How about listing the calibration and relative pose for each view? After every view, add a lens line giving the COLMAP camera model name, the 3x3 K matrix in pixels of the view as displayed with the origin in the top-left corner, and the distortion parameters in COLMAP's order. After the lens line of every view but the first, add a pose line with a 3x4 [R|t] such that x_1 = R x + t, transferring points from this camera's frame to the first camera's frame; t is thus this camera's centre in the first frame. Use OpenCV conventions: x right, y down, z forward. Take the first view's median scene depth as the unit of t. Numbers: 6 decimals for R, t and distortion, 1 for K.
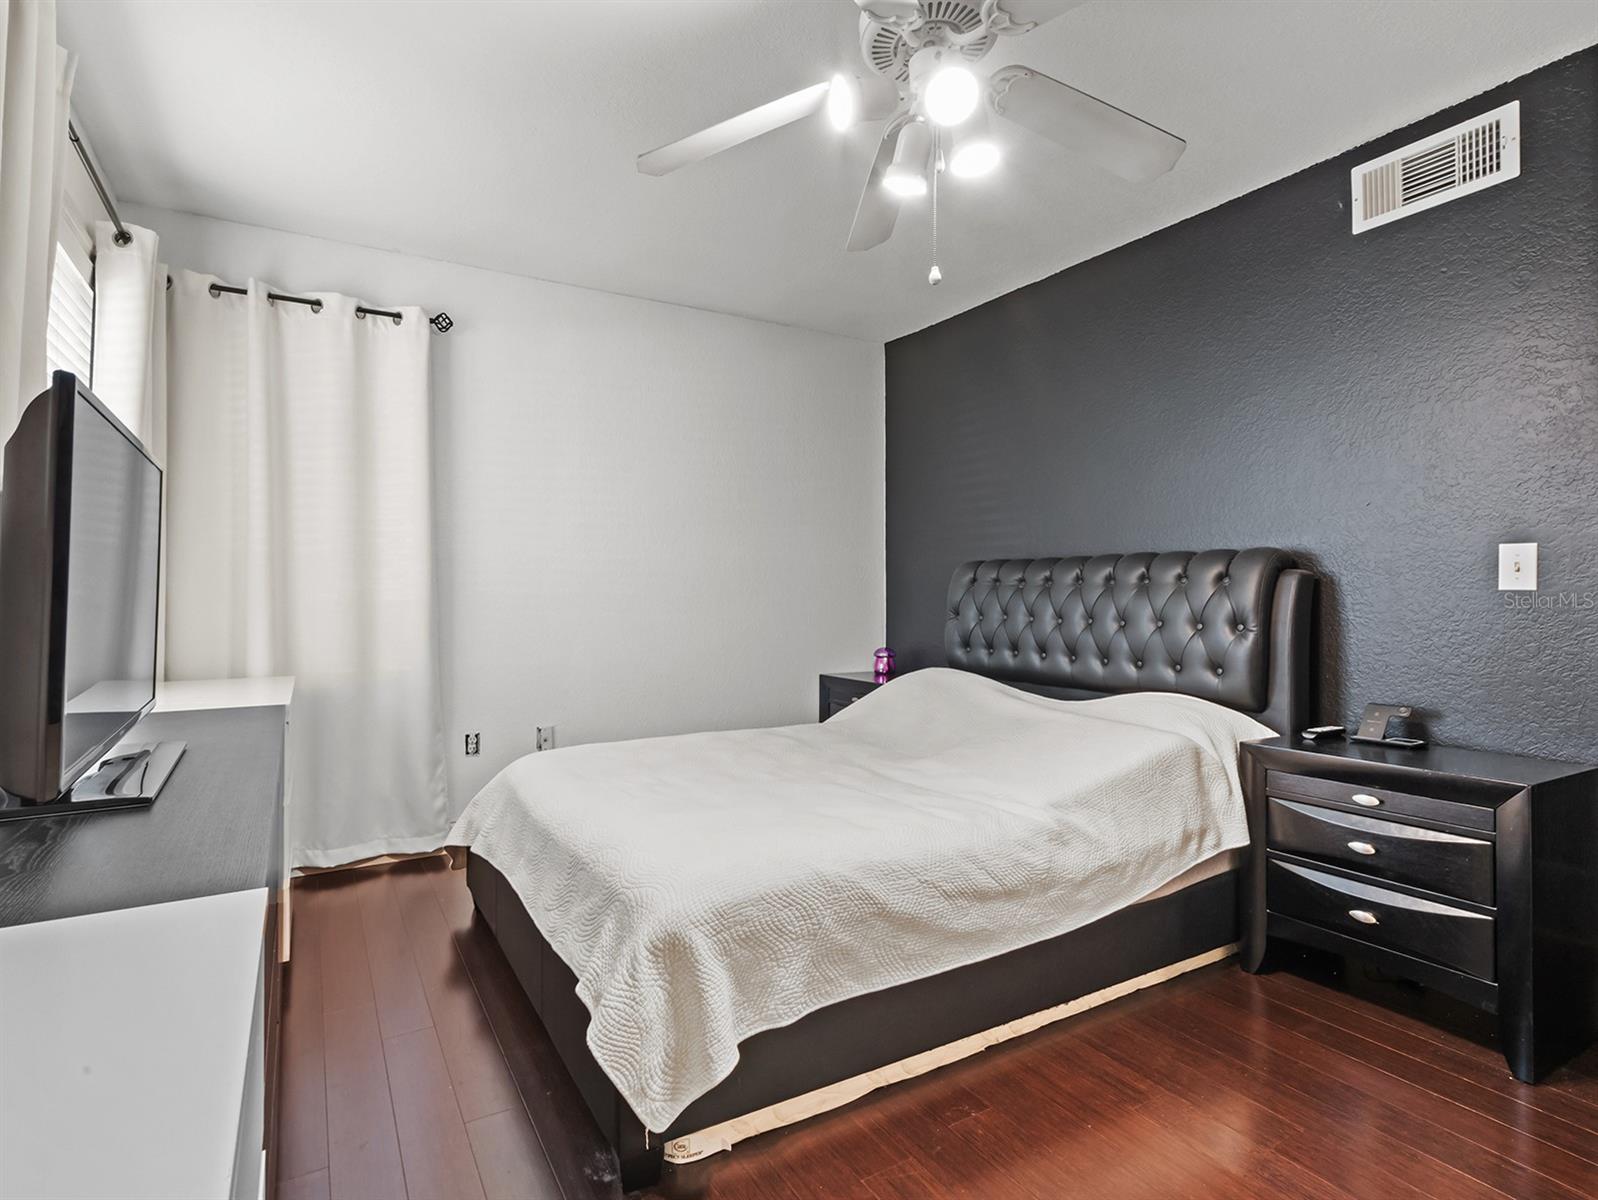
lens RADIAL K [[819.6, 0, 793.5], [0, 819.6, 594.9], [0, 0, 1]] dist [-0.005160, 0.004352]
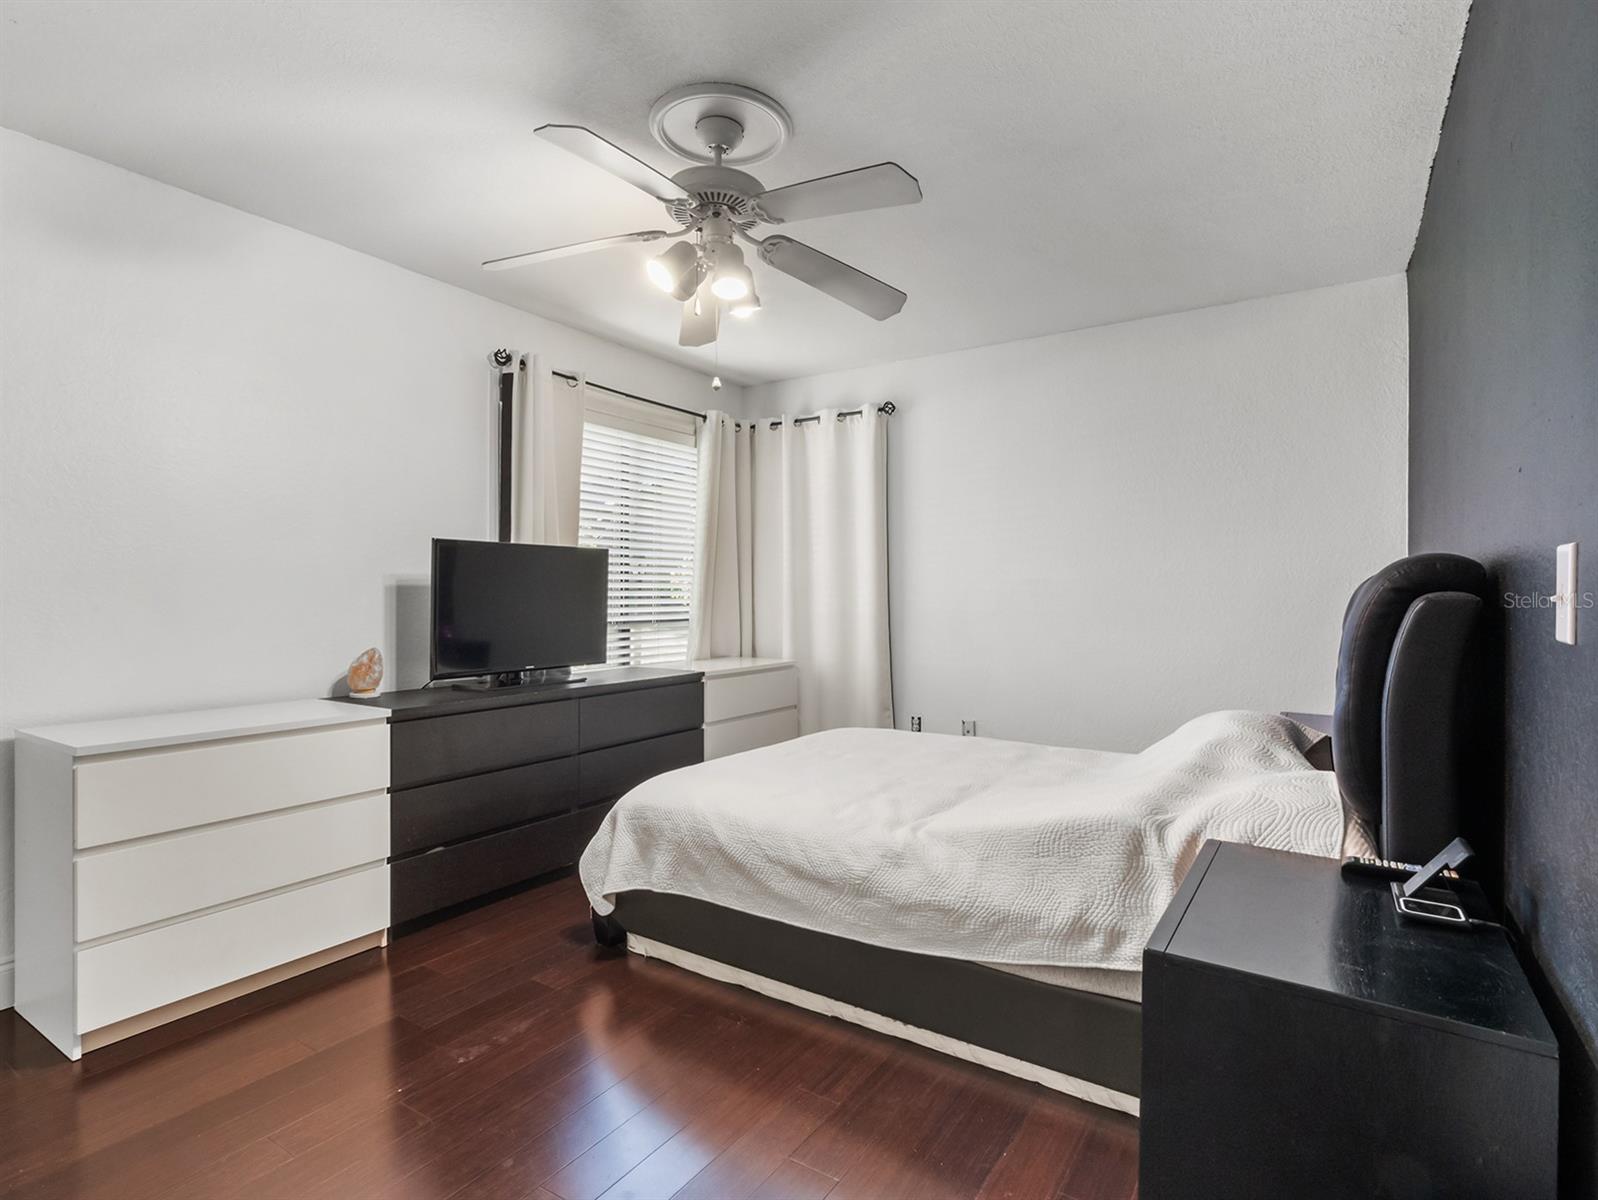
lens RADIAL K [[819.6, 0, 798.5], [0, 819.6, 596.2], [0, 0, 1]] dist [-0.005160, 0.004352]
pose [[0.443882, 0.000654, -0.896085, 1.162047], [-0.006148, 0.999978, -0.002316, -0.026624], [0.896064, 0.006538, 0.443876, 0.424578]]
